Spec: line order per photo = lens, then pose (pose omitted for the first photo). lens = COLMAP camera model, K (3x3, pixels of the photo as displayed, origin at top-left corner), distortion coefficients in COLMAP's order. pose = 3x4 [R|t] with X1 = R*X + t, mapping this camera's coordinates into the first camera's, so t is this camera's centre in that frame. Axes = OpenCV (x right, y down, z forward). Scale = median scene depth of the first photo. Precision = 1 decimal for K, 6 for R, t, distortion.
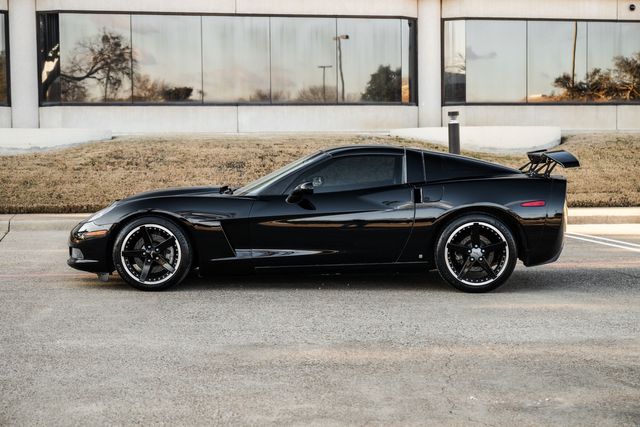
lens RADIAL K [[1102.4, 0, 320.0], [0, 1102.4, 213.5], [0, 0, 1]] dist [0.006462, -0.025897]
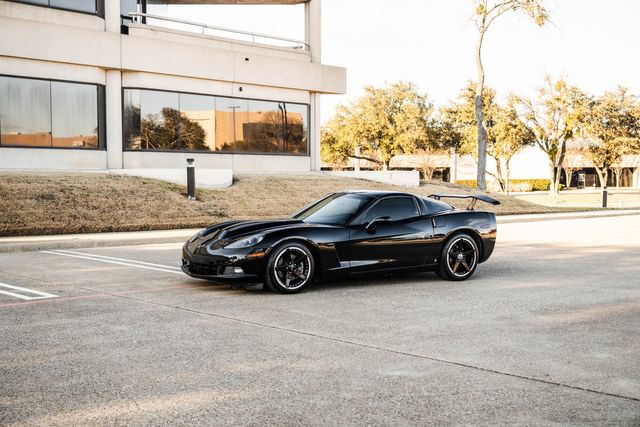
lens RADIAL K [[808.8, 0, 320.0], [0, 808.8, 213.5], [0, 0, 1]] dist [0.016714, -0.000305]
pose [[0.815972, -0.014593, 0.577907, -0.722610], [0.021994, 0.999741, -0.005808, -0.026404], [-0.577672, 0.017449, 0.816082, 0.127037]]
